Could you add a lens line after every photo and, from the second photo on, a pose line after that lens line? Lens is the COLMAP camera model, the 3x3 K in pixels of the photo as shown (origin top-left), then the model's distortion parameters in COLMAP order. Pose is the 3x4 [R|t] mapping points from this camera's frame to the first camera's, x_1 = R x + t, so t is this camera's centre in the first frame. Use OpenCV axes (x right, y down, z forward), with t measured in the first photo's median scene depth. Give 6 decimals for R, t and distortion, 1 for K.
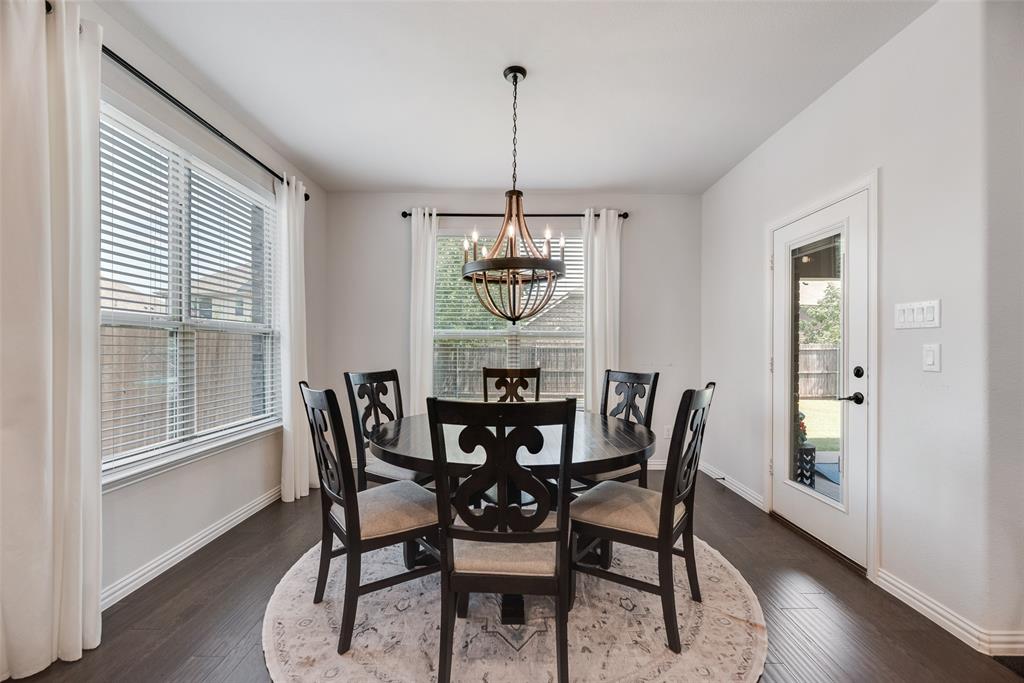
lens RADIAL K [[413.6, 0, 513.8], [0, 413.6, 345.6], [0, 0, 1]] dist [-0.002380, -0.000046]
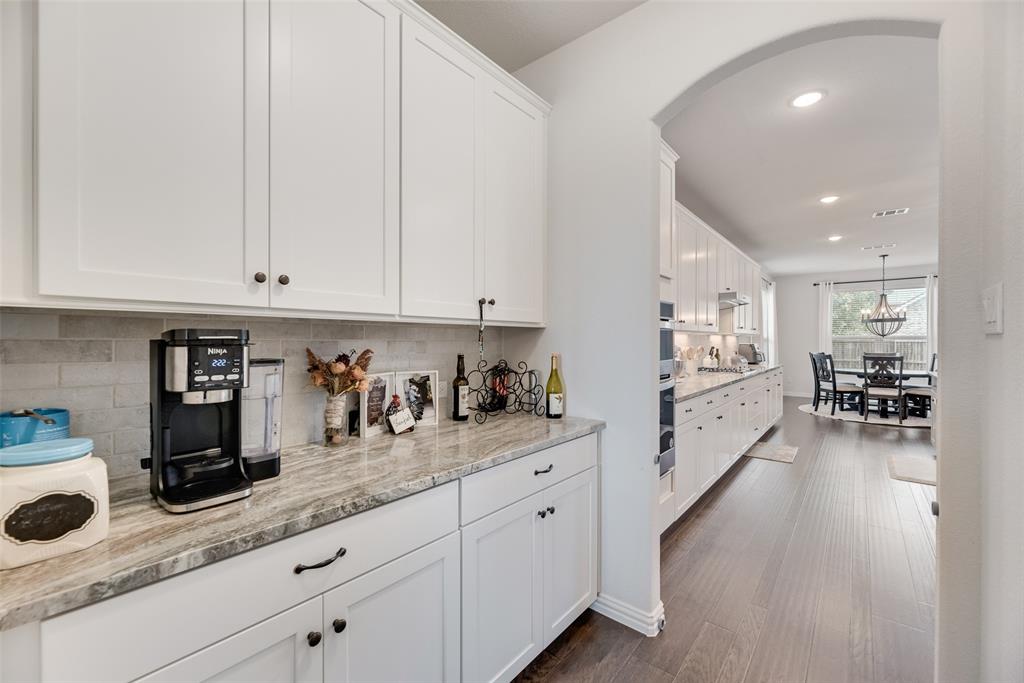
lens RADIAL K [[417.0, 0, 512.7], [0, 417.0, 345.4], [0, 0, 1]] dist [-0.000270, -0.000276]
pose [[0.768035, 0.001623, -0.640406, -0.104114], [0.008868, 0.999874, 0.013168, -0.043824], [0.640347, -0.015793, 0.767923, -2.508432]]
